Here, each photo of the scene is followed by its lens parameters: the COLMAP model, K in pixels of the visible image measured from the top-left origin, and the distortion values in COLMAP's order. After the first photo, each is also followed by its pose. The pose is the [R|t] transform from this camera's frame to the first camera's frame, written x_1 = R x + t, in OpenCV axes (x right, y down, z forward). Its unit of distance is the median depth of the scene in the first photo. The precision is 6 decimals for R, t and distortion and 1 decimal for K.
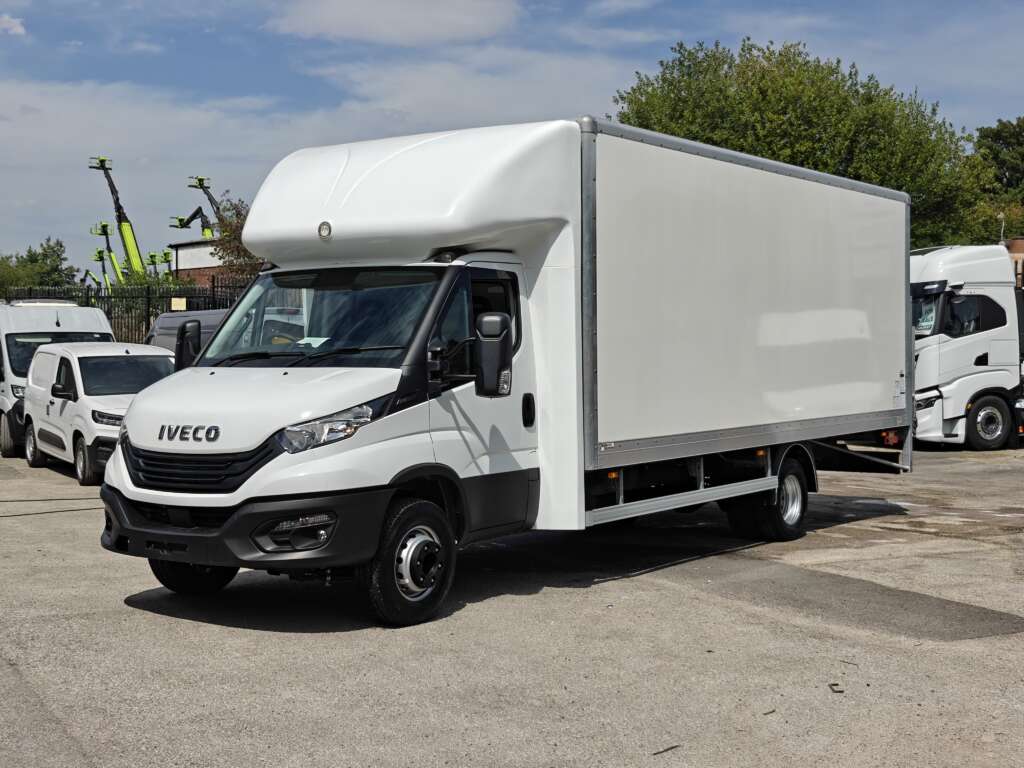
lens RADIAL K [[1458.1, 0, 511.4], [0, 1458.1, 368.8], [0, 0, 1]] dist [0.342805, -1.784995]
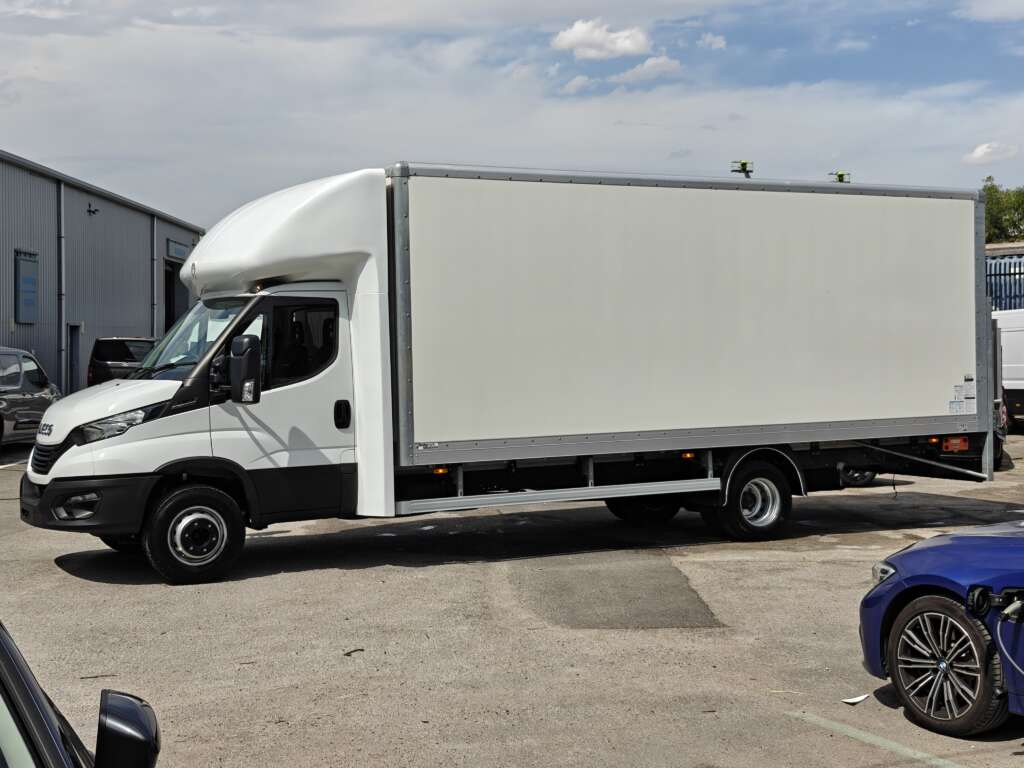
lens RADIAL K [[1409.3, 0, 512.0], [0, 1409.3, 384.0], [0, 0, 1]] dist [0.321551, -1.683325]
pose [[0.878939, 0.007046, -0.476883, 0.681848], [0.003015, 0.999789, 0.020328, -0.019369], [0.476925, -0.019305, 0.878732, 0.050509]]
